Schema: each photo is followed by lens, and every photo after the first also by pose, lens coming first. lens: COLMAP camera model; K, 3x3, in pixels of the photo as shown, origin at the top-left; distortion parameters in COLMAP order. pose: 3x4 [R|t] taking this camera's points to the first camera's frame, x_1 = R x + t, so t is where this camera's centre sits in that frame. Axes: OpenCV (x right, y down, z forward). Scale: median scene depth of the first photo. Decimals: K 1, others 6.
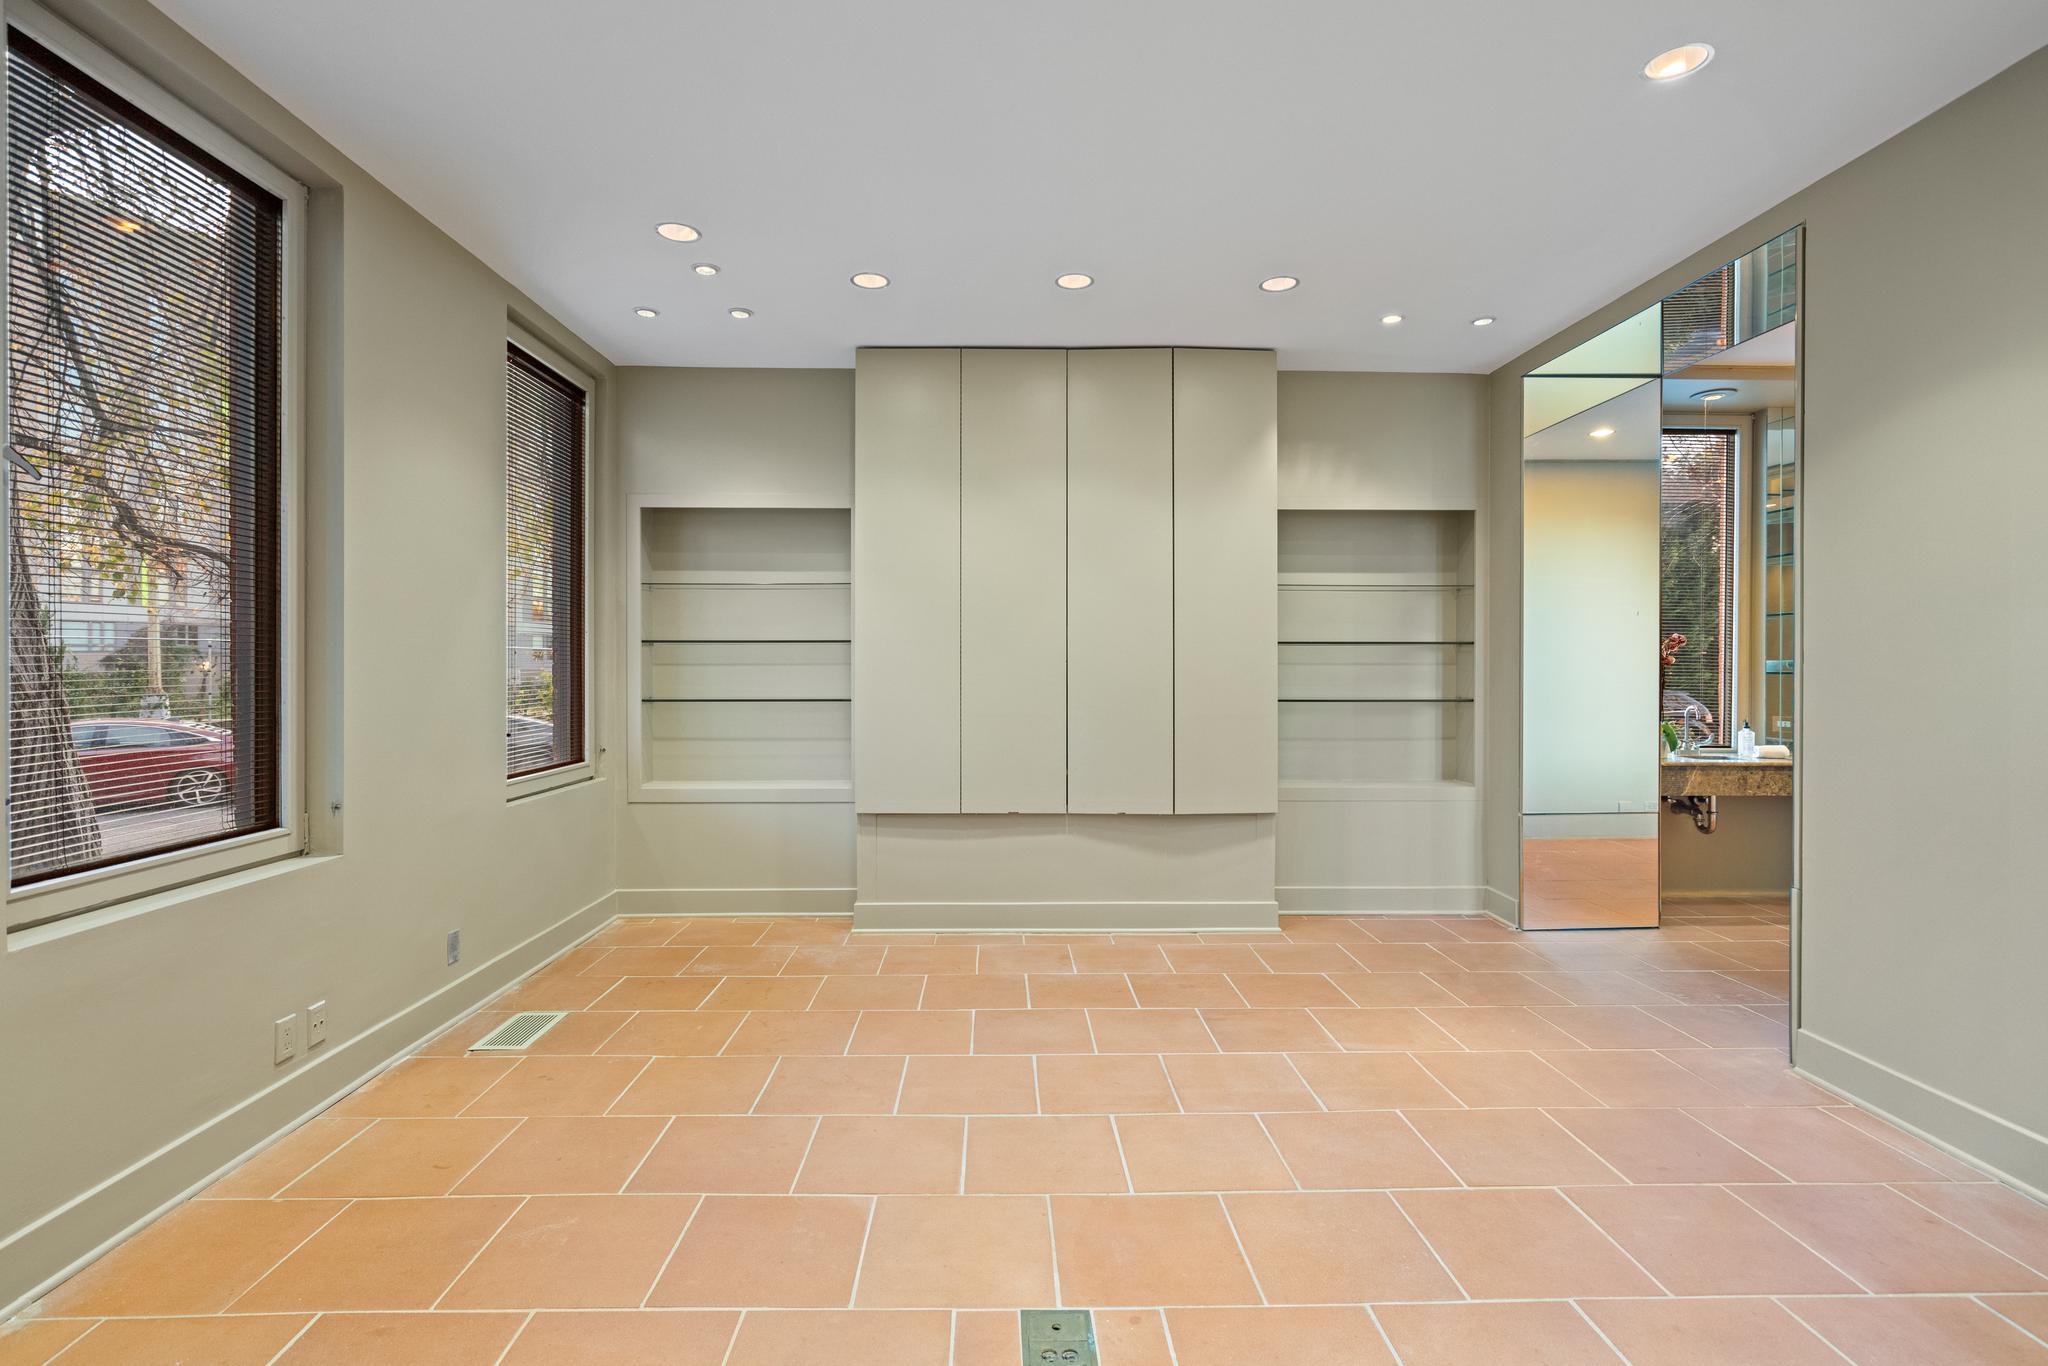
lens RADIAL K [[953.9, 0, 1020.6], [0, 953.9, 672.4], [0, 0, 1]] dist [-0.015128, 0.003596]
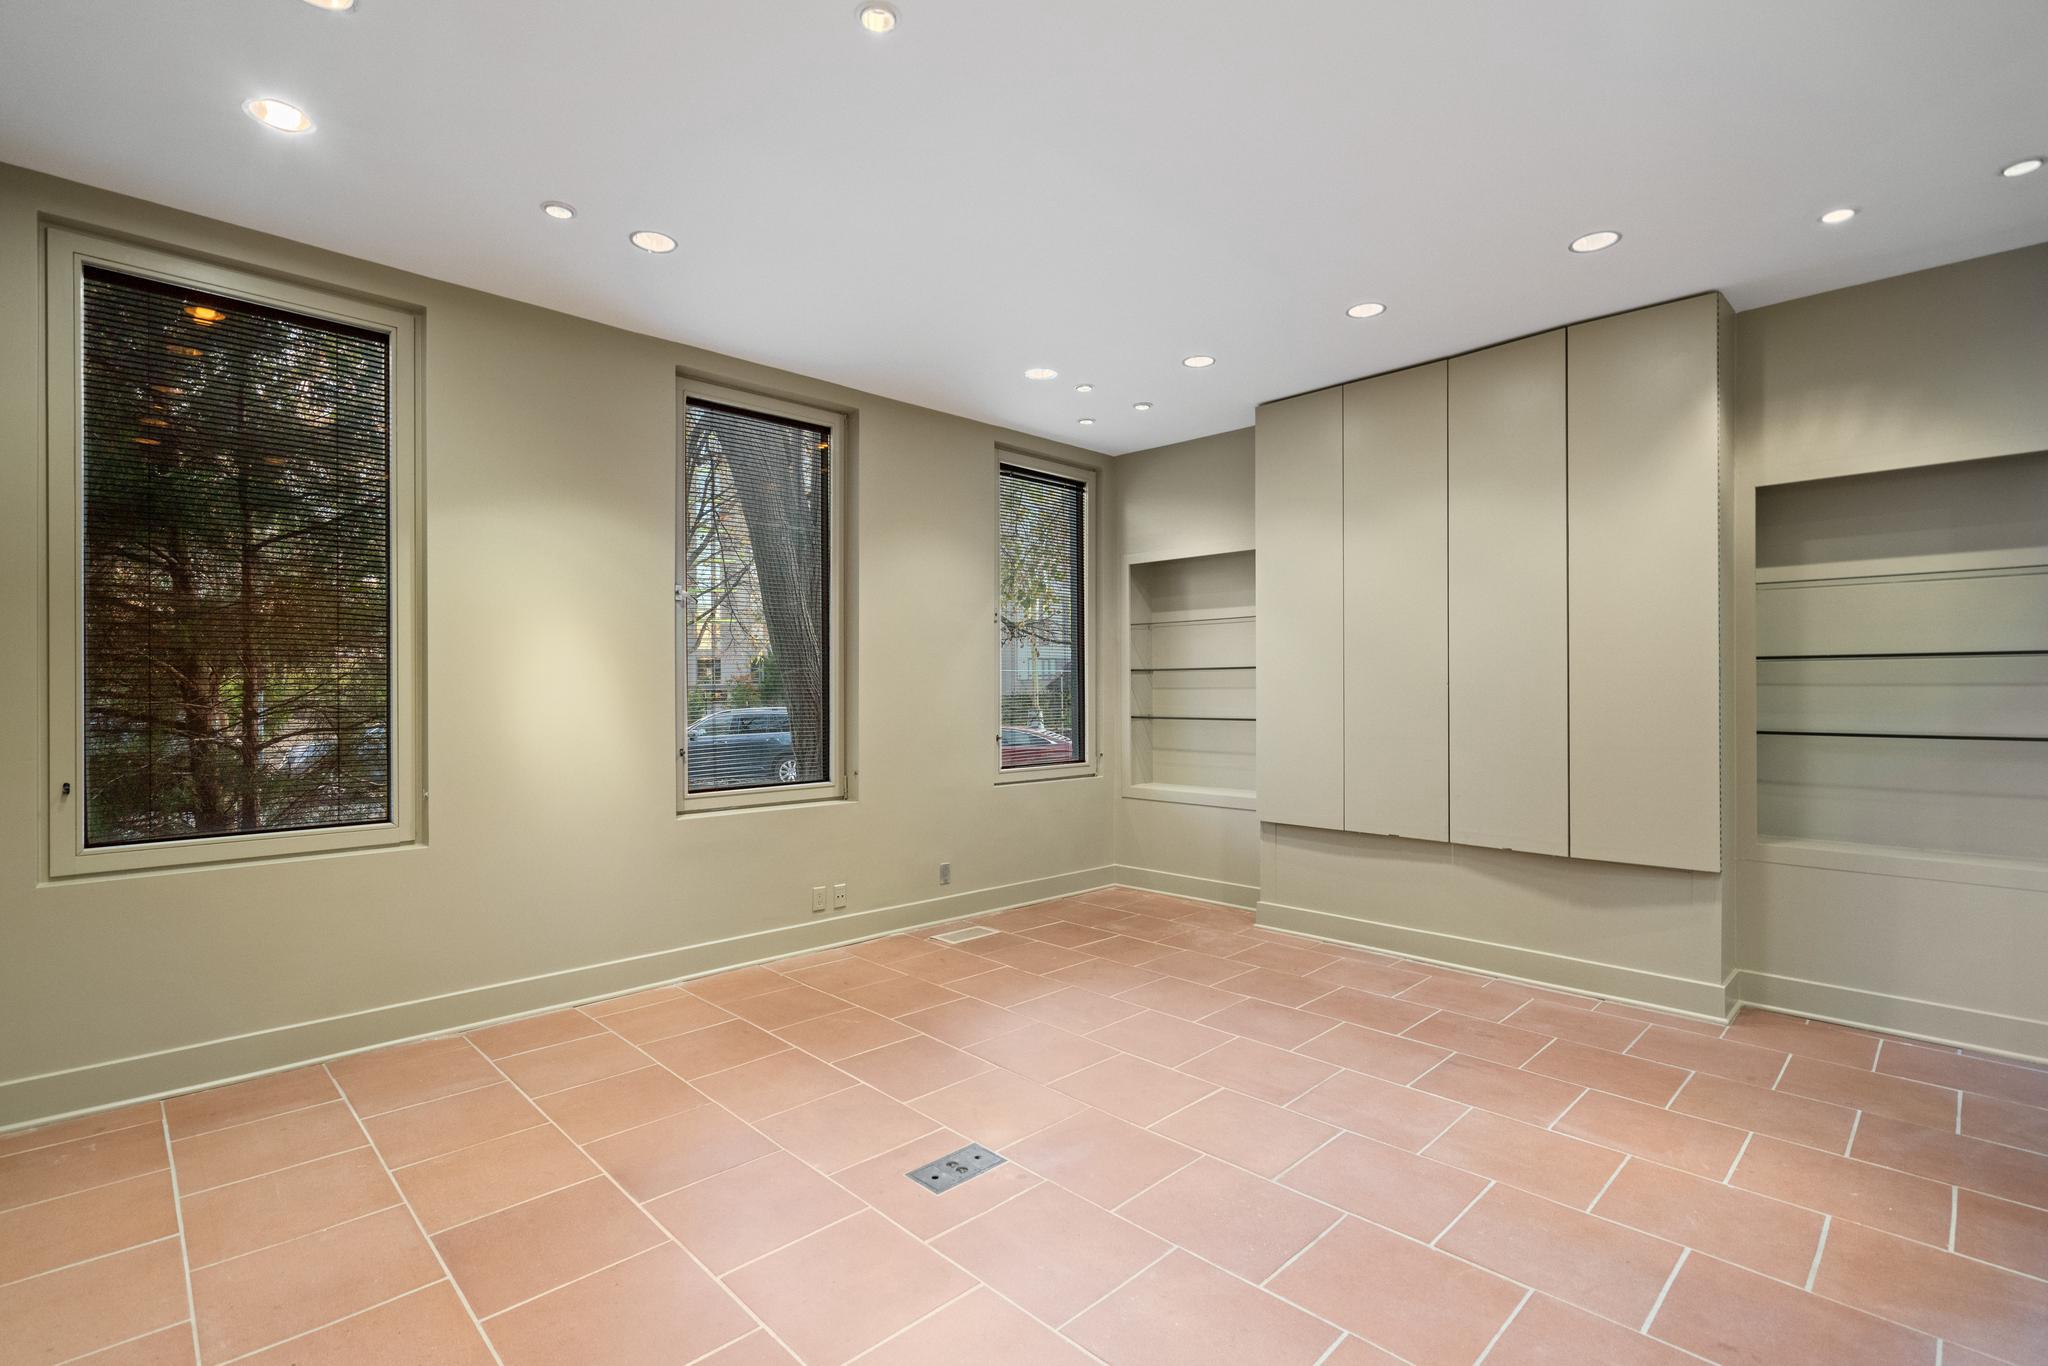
lens RADIAL K [[953.9, 0, 1017.9], [0, 953.9, 692.3], [0, 0, 1]] dist [-0.015128, 0.003596]
pose [[0.675062, -0.000219, -0.737761, 0.499915], [-0.002860, 0.999992, -0.002914, 0.000627], [0.737756, 0.004078, 0.675055, 0.037266]]
